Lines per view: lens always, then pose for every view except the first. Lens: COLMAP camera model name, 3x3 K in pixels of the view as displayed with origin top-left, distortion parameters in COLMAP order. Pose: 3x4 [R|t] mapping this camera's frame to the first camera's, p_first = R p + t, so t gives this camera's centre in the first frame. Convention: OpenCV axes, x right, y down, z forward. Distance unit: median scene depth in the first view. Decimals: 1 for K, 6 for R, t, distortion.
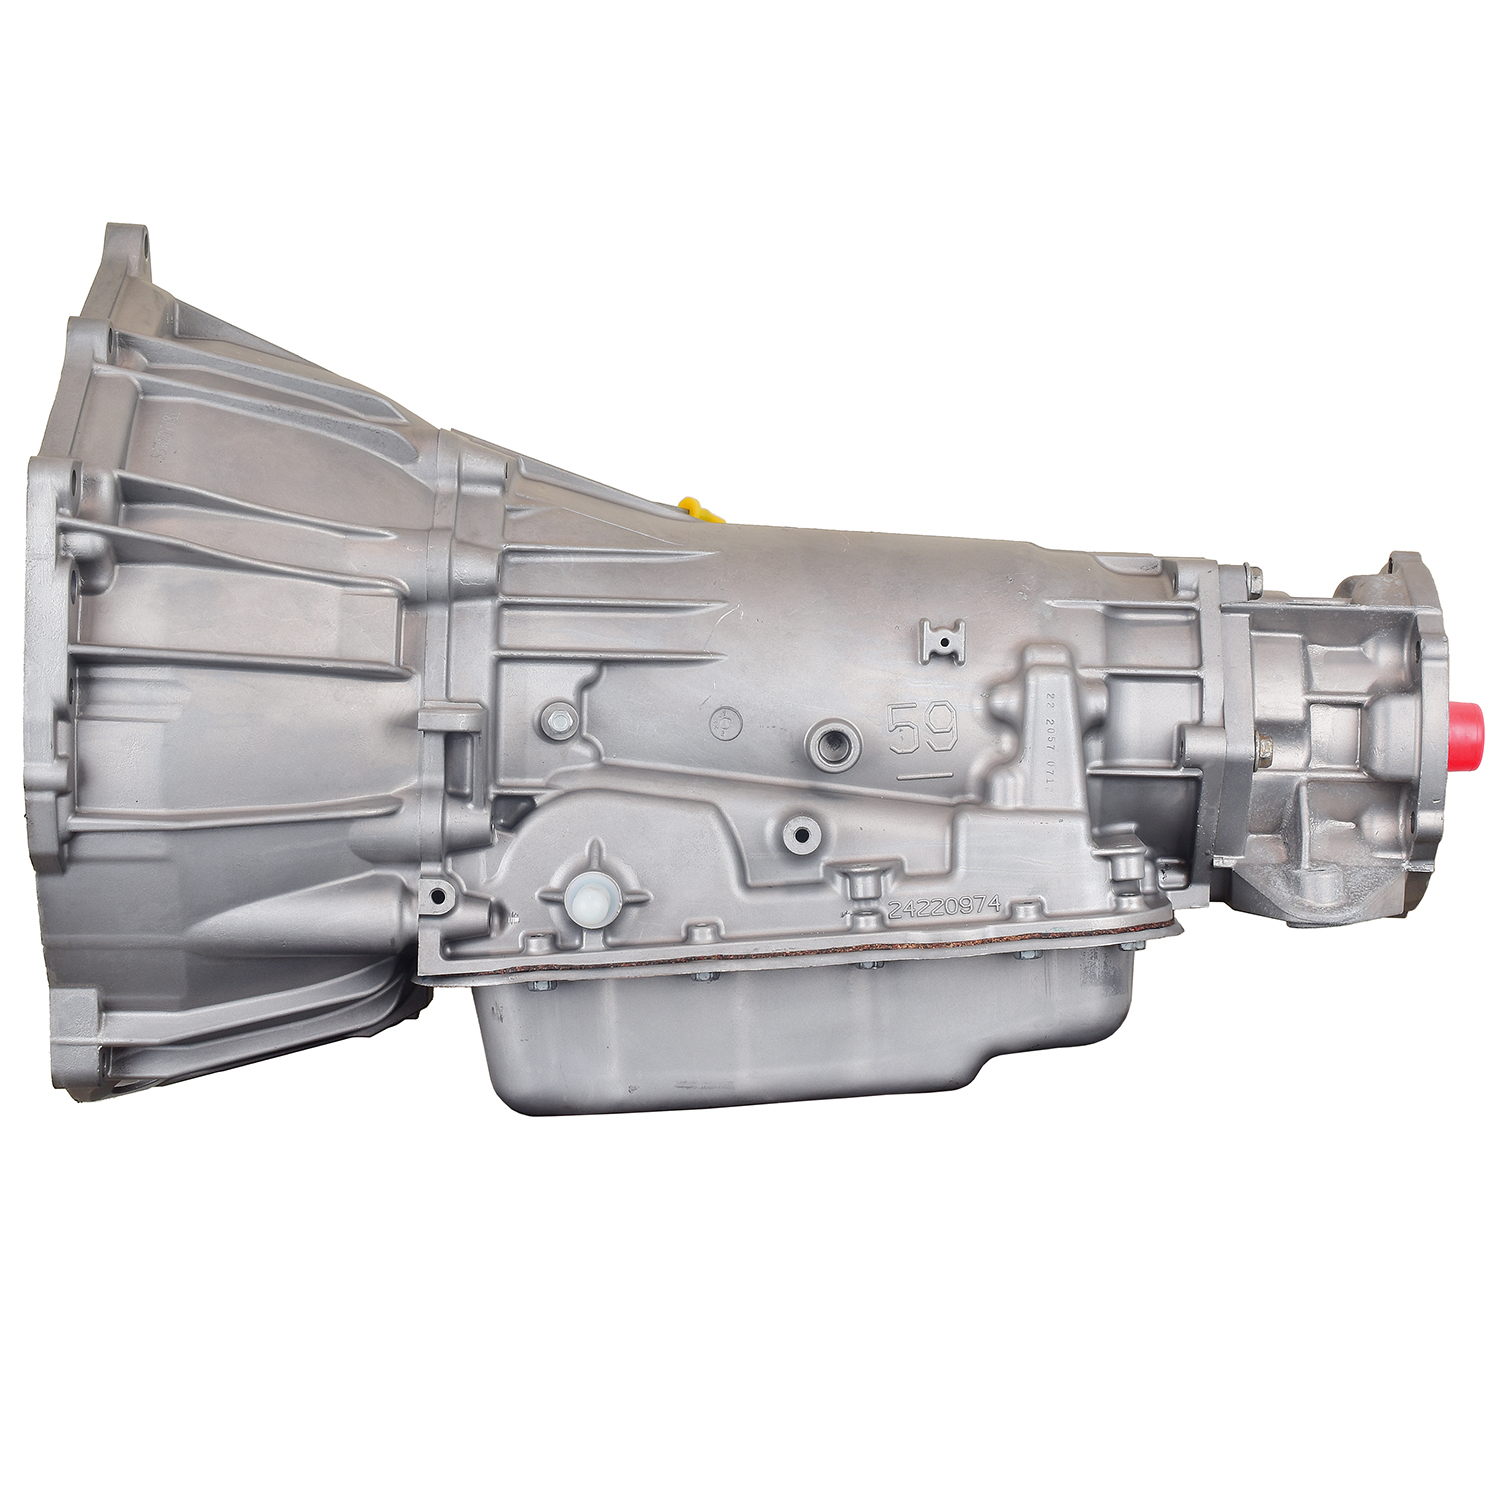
lens RADIAL K [[3639.6, 0, 750.0], [0, 3639.6, 750.0], [0, 0, 1]] dist [0.014978, -0.197115]
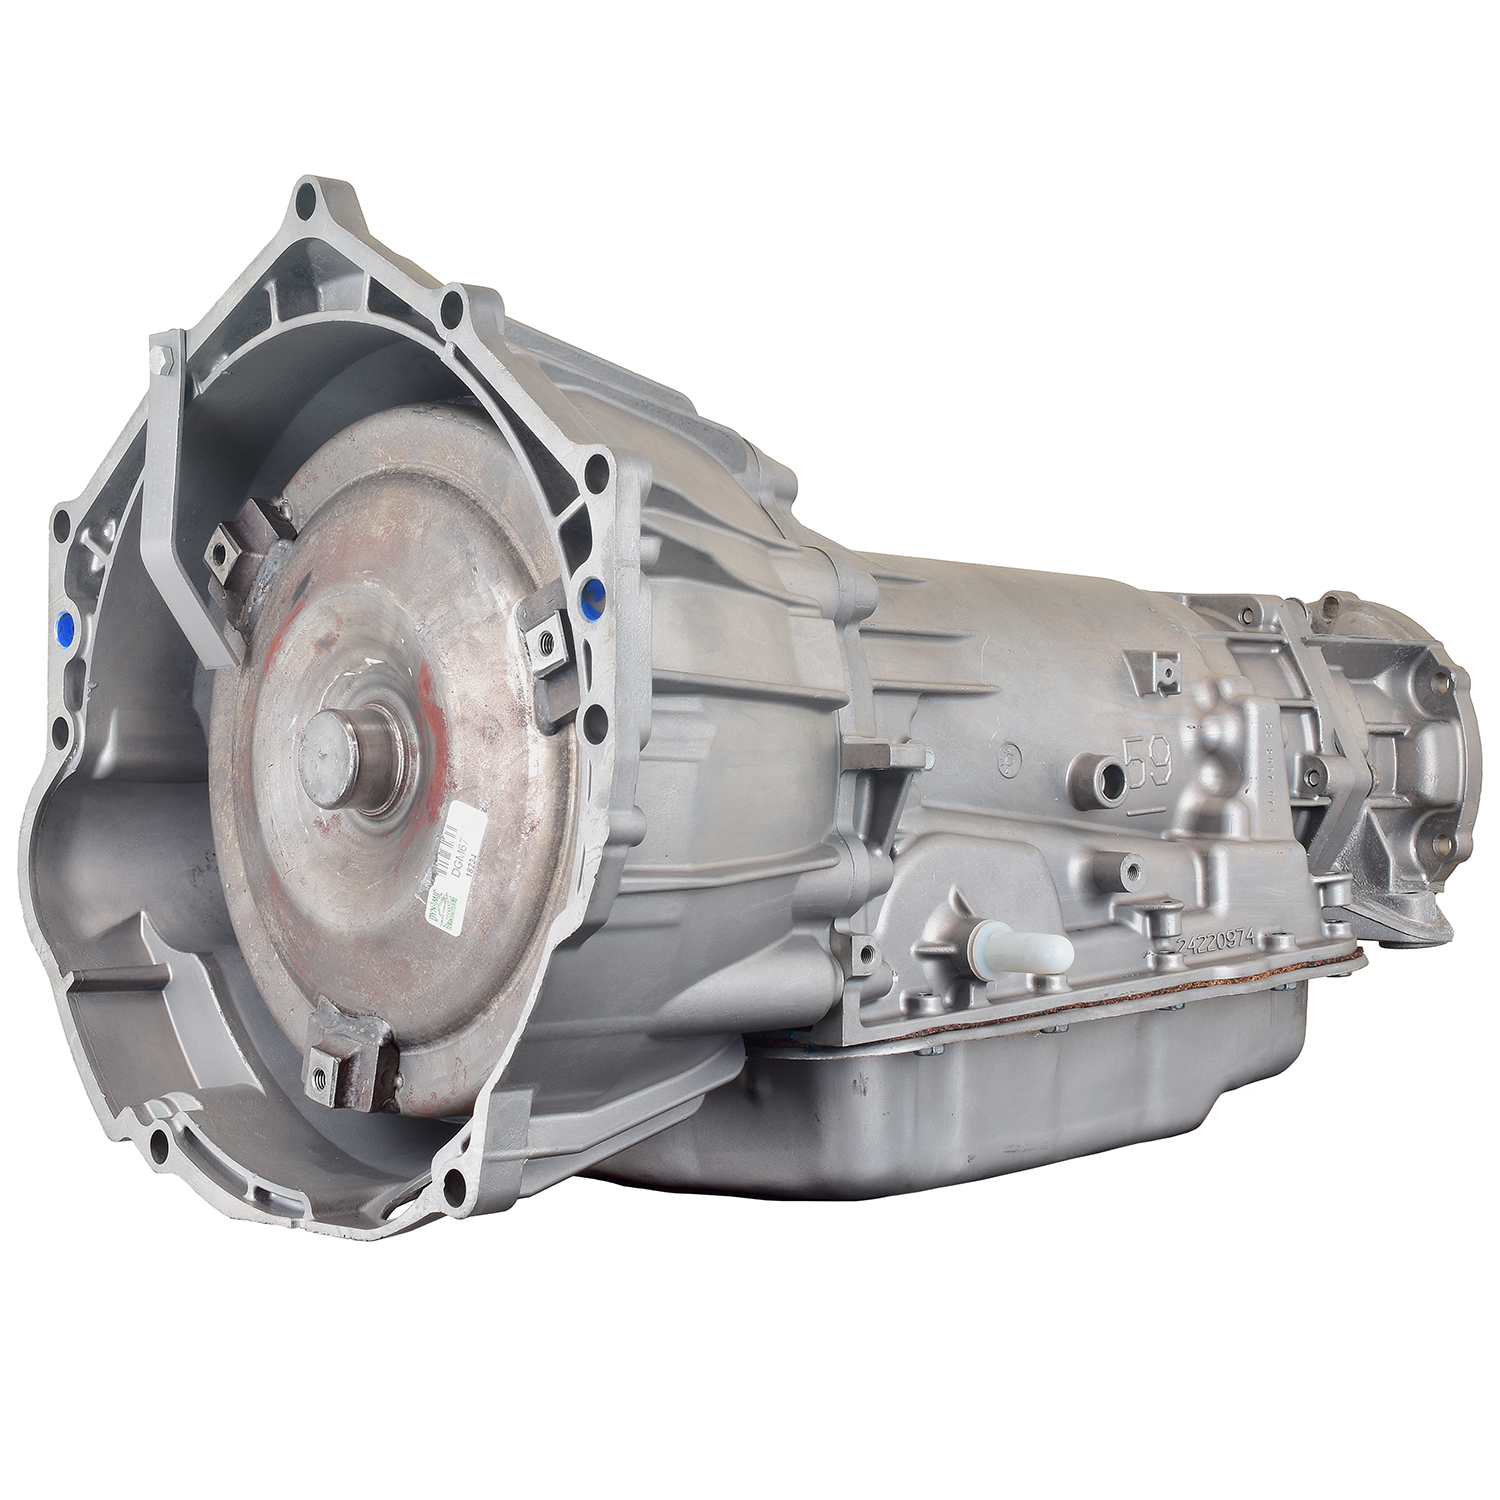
lens RADIAL K [[3639.6, 0, 750.0], [0, 3639.6, 750.0], [0, 0, 1]] dist [0.014978, -0.197115]
pose [[0.779861, -0.016775, 0.625728, -0.652723], [0.042123, 0.998781, -0.025723, 0.011575], [-0.624534, 0.046418, 0.779617, 0.314531]]
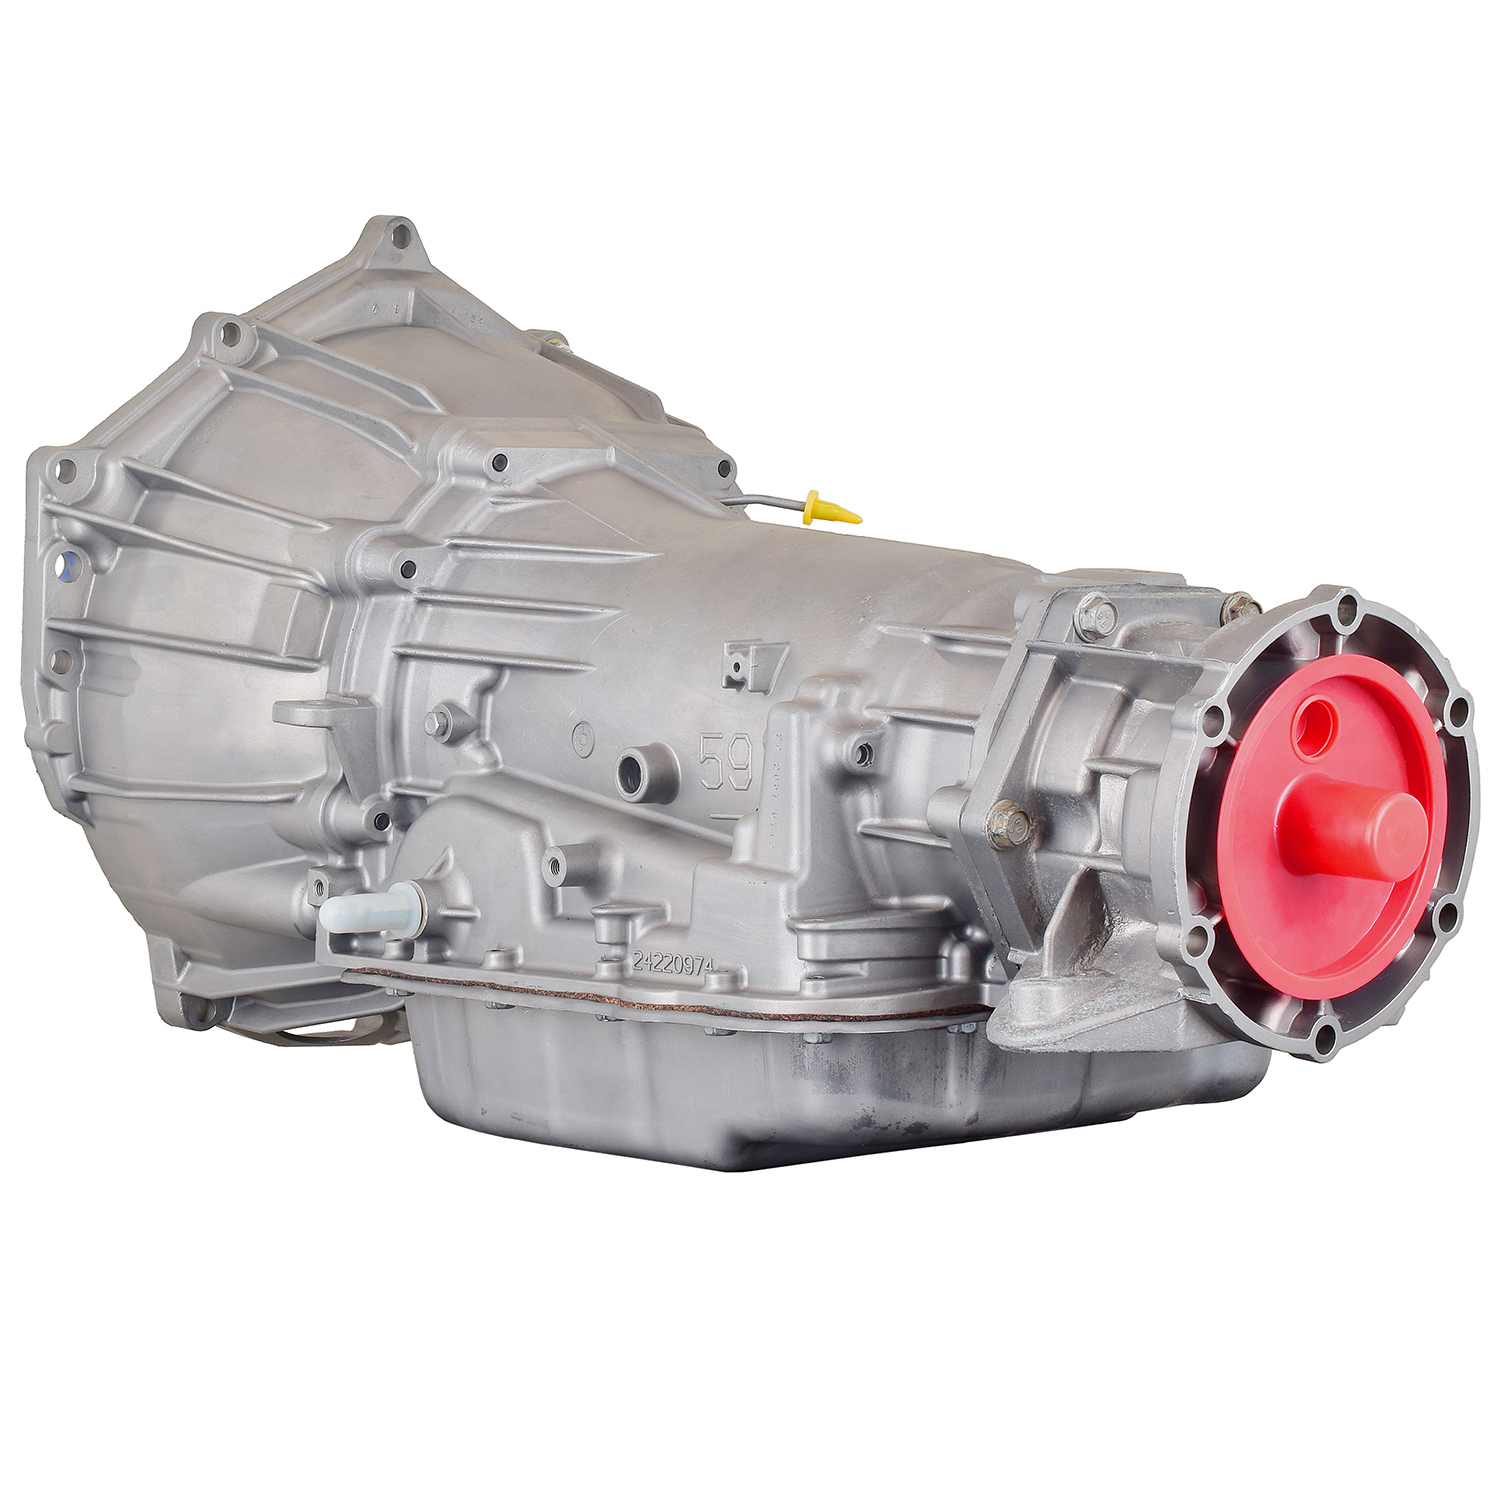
lens RADIAL K [[3639.6, 0, 750.0], [0, 3639.6, 750.0], [0, 0, 1]] dist [0.014978, -0.197115]
pose [[0.613512, 0.080704, -0.785551, 0.759209], [-0.057805, 0.996685, 0.057250, -0.061042], [0.787567, 0.010286, 0.616143, 0.465591]]
